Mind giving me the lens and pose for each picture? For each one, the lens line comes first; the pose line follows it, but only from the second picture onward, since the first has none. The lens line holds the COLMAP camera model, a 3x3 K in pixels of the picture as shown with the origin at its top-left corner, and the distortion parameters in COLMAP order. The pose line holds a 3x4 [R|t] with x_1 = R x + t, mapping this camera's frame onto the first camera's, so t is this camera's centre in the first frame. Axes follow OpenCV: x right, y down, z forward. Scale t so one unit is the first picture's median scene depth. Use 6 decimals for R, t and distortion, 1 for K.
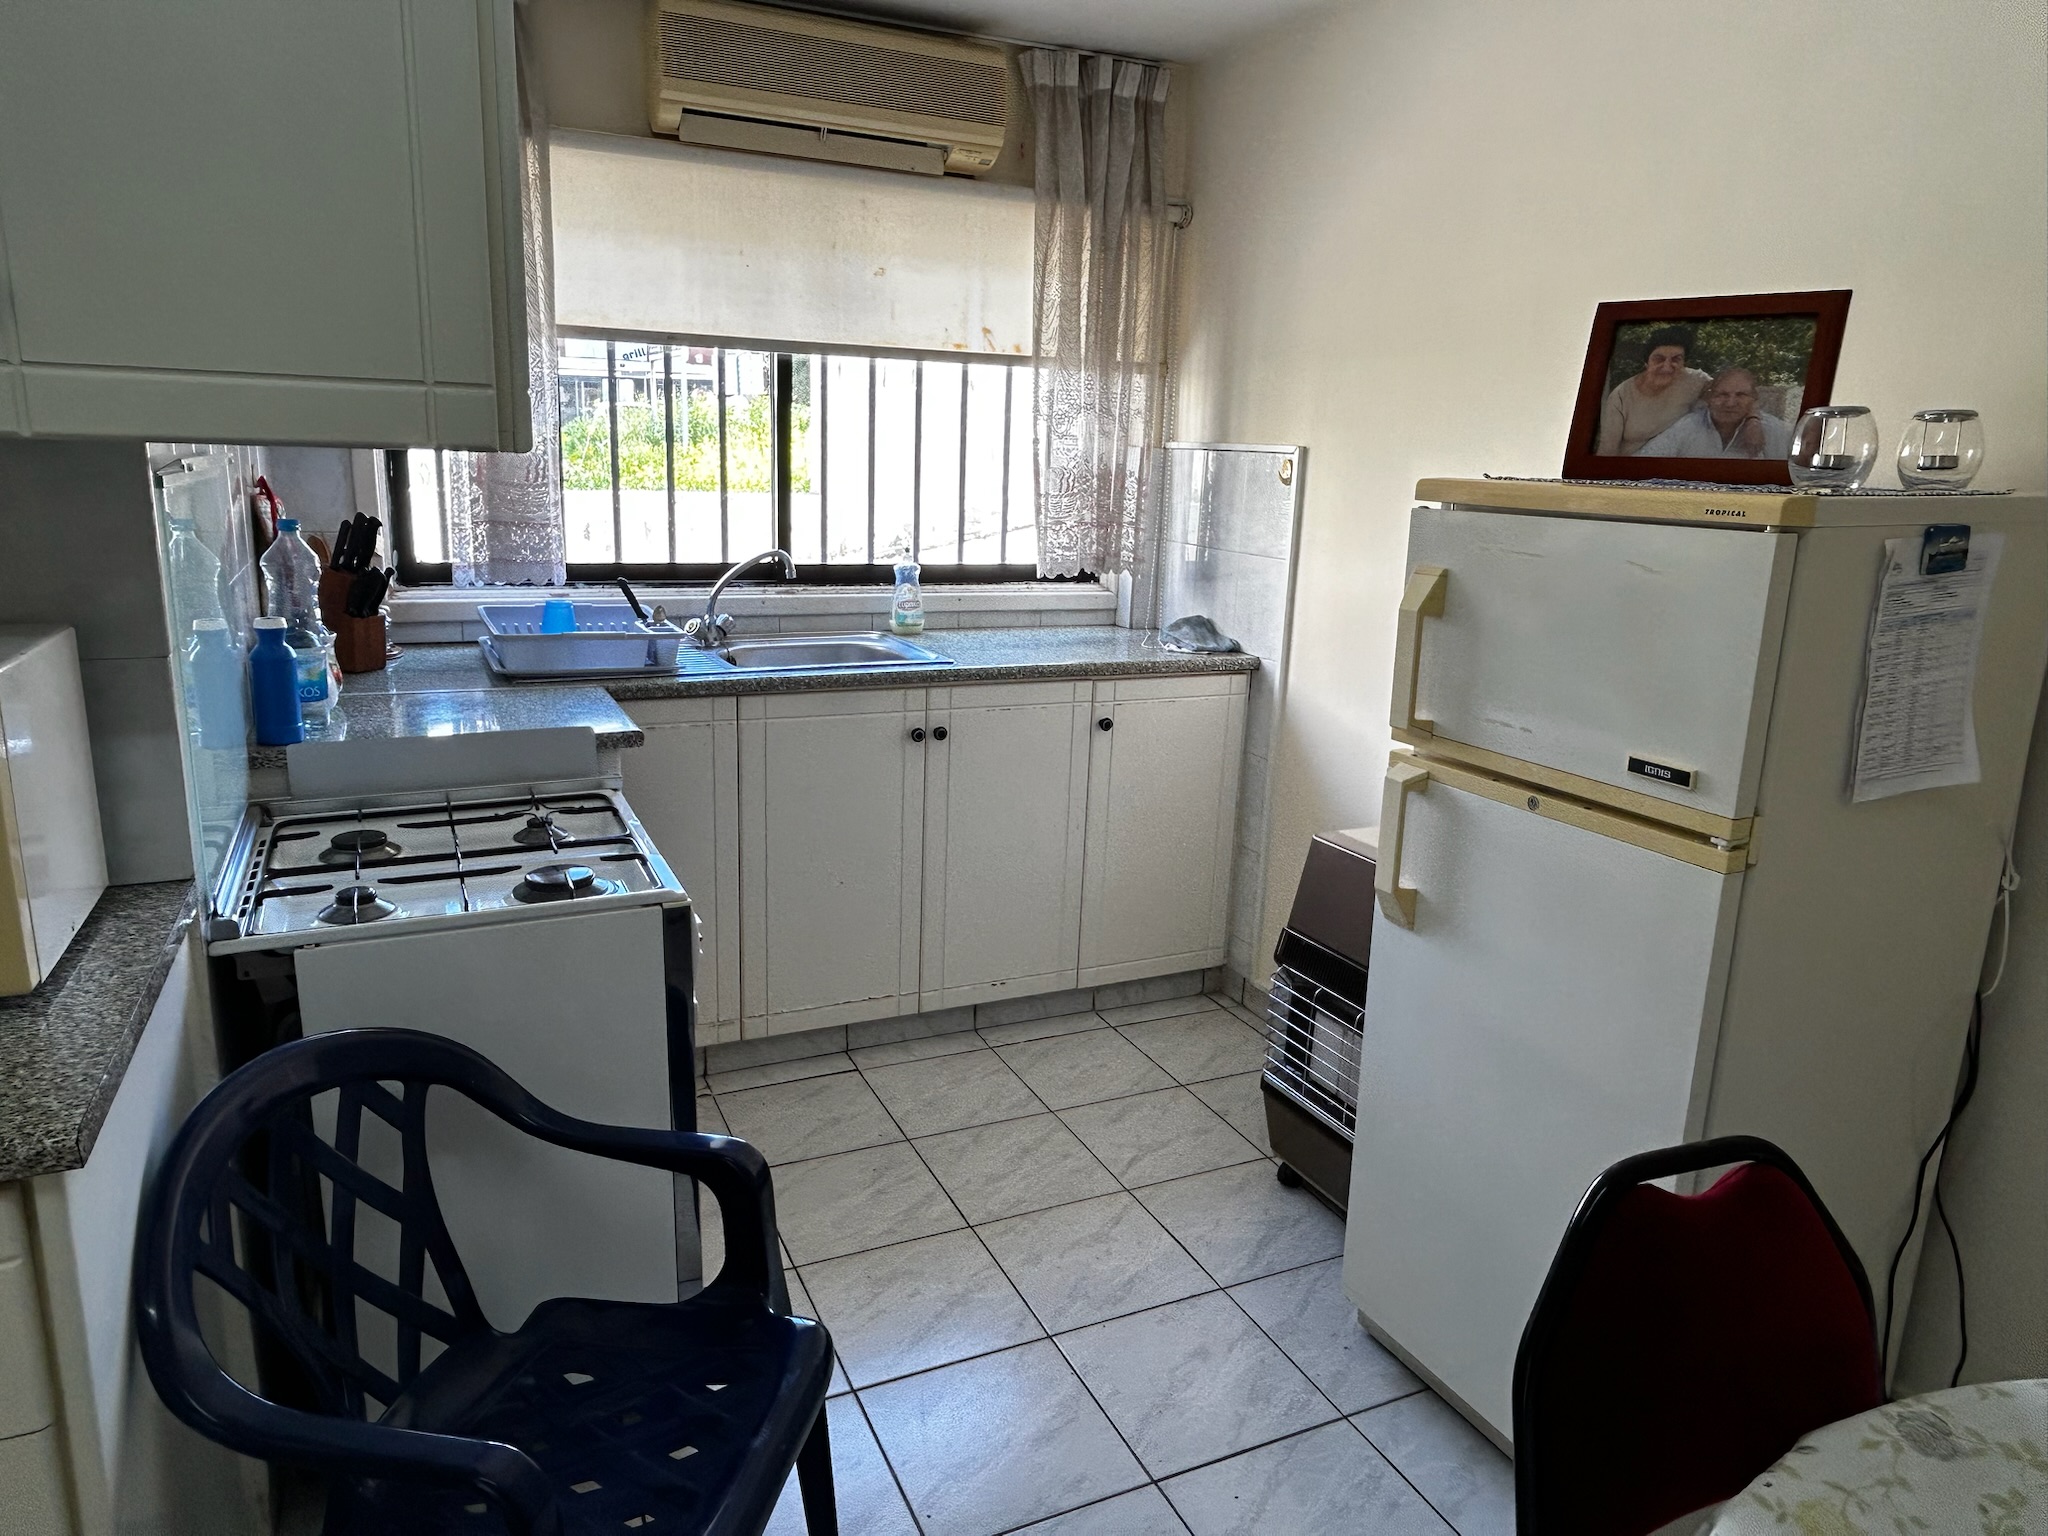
lens RADIAL K [[1321.8, 0, 1024.0], [0, 1321.8, 768.0], [0, 0, 1]] dist [0.002562, -0.004401]
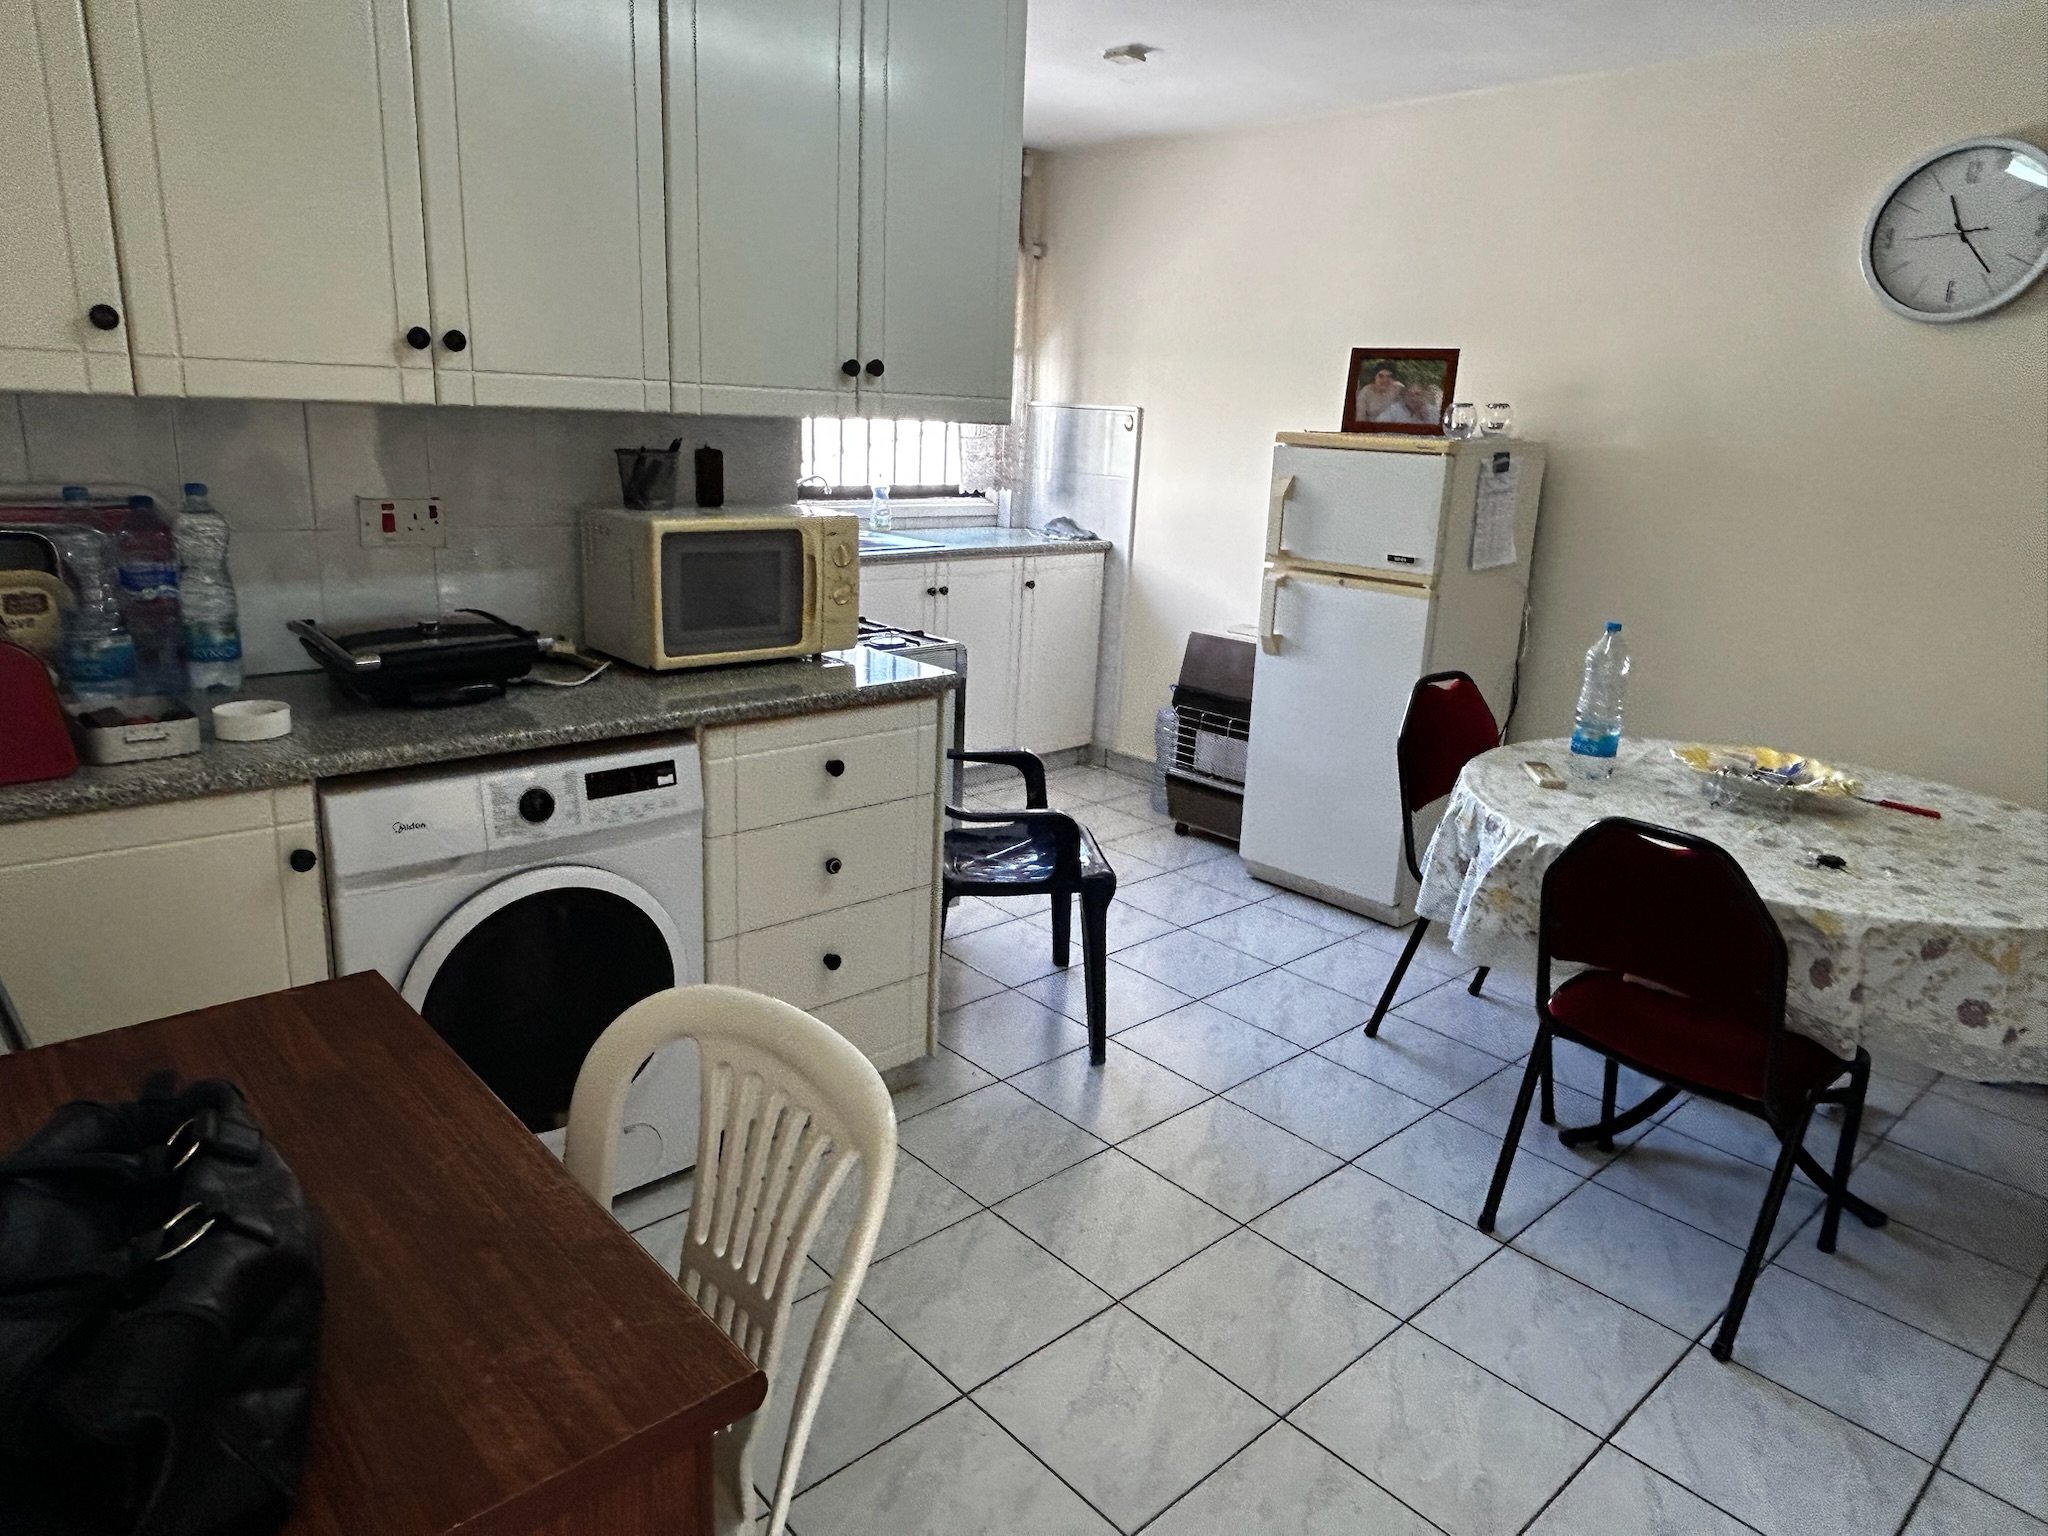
lens RADIAL K [[1321.8, 0, 1024.0], [0, 1321.8, 768.0], [0, 0, 1]] dist [0.002562, -0.004401]
pose [[0.954725, -0.073989, 0.288141, -0.730329], [0.060648, 0.996644, 0.054969, 0.171514], [-0.291241, -0.035006, 0.956009, -0.899190]]
